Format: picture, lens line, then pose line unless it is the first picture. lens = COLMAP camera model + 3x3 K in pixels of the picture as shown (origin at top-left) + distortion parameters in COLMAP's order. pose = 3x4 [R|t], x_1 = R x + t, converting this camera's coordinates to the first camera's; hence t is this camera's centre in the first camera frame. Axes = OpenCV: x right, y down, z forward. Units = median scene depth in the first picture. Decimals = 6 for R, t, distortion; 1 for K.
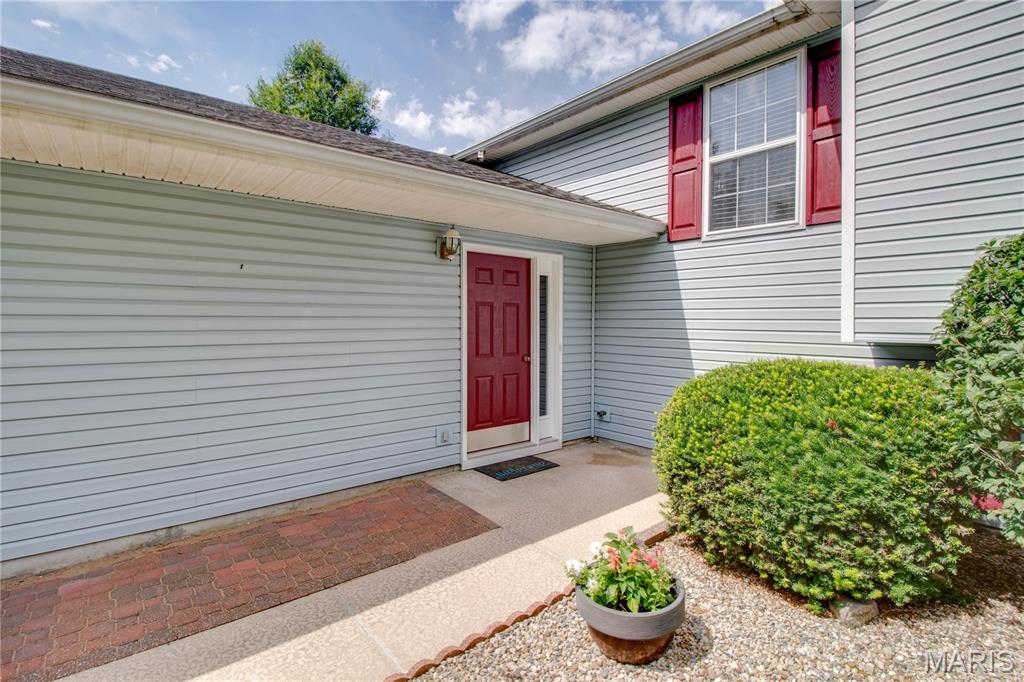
lens RADIAL K [[479.7, 0, 519.2], [0, 479.7, 326.5], [0, 0, 1]] dist [-0.017728, -0.003518]
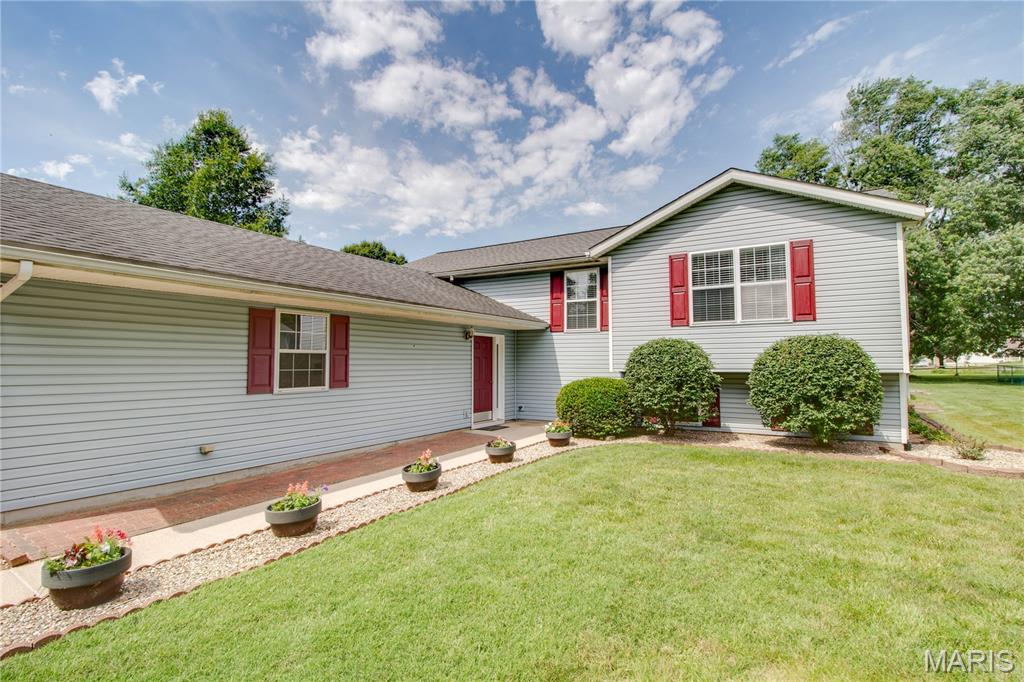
lens RADIAL K [[479.7, 0, 512.5], [0, 479.7, 333.9], [0, 0, 1]] dist [-0.017728, -0.003518]
pose [[0.948139, 0.013839, 0.317553, -0.629103], [0.008558, 0.997578, -0.069026, -0.001027], [-0.317739, 0.068164, 0.945725, -1.206695]]
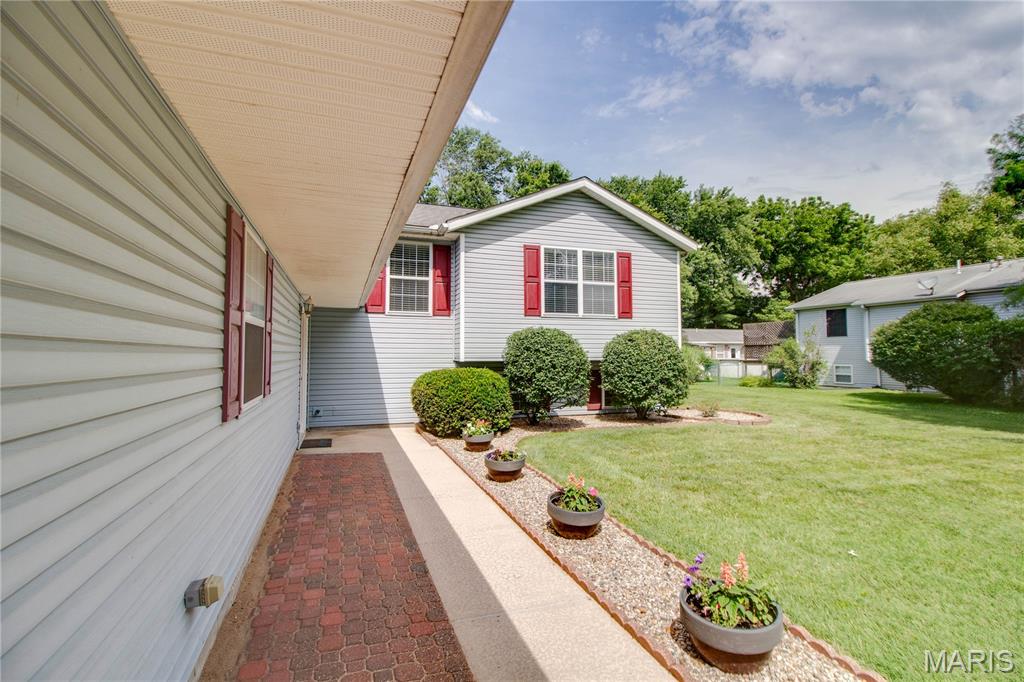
lens RADIAL K [[479.7, 0, 510.9], [0, 479.7, 327.8], [0, 0, 1]] dist [-0.017728, -0.003518]
pose [[0.359796, 0.043622, 0.932011, -1.241756], [0.011828, 0.998613, -0.051305, -0.011628], [-0.932956, 0.029483, 0.358781, -0.209659]]
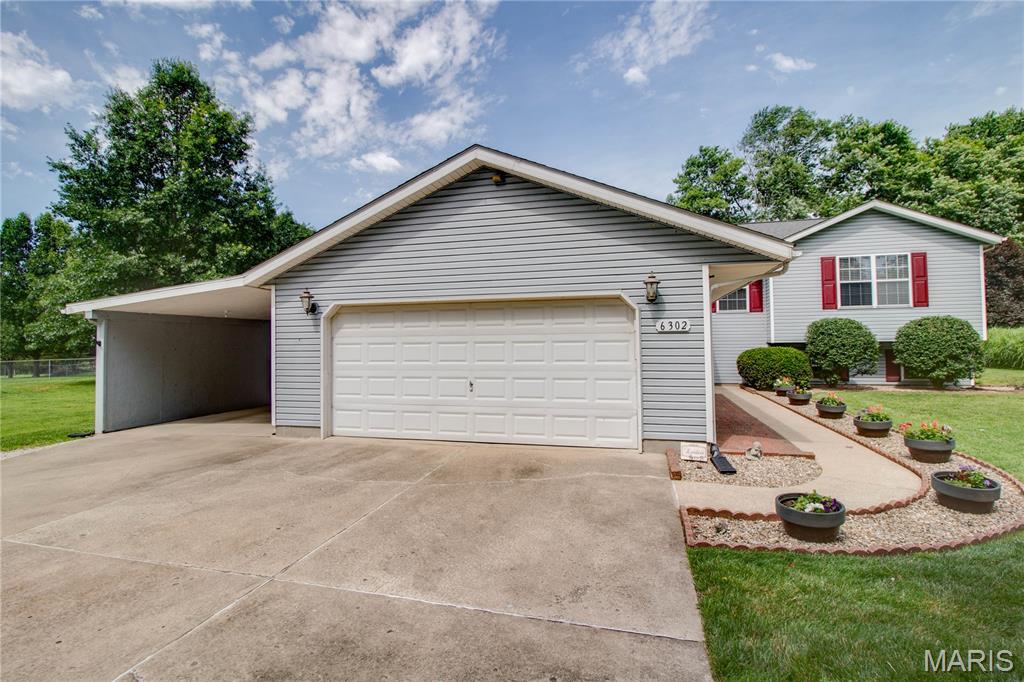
lens RADIAL K [[479.7, 0, 510.4], [0, 479.7, 331.3], [0, 0, 1]] dist [-0.017728, -0.003518]
pose [[0.831432, -0.003577, 0.555615, -2.348144], [0.023644, 0.999301, -0.028949, -0.001740], [-0.555124, 0.037206, 0.830935, -0.804627]]
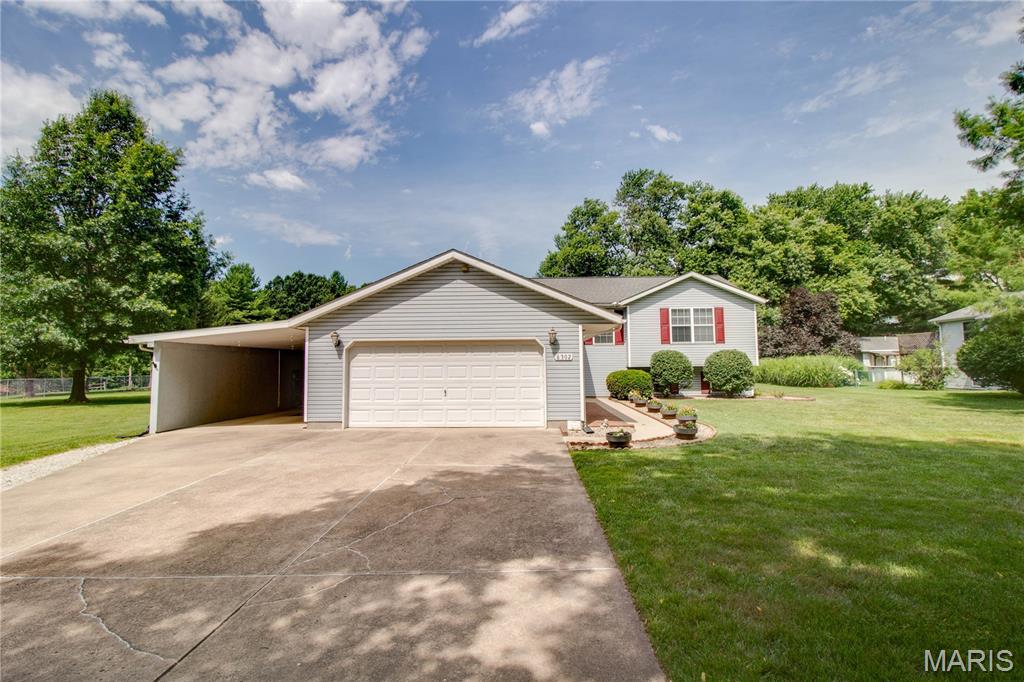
lens RADIAL K [[479.7, 0, 514.1], [0, 479.7, 331.1], [0, 0, 1]] dist [-0.017728, -0.003518]
pose [[0.682754, 0.037624, 0.729679, -3.084817], [0.015672, 0.997689, -0.066107, -0.023249], [-0.730480, 0.056570, 0.680587, -1.353353]]
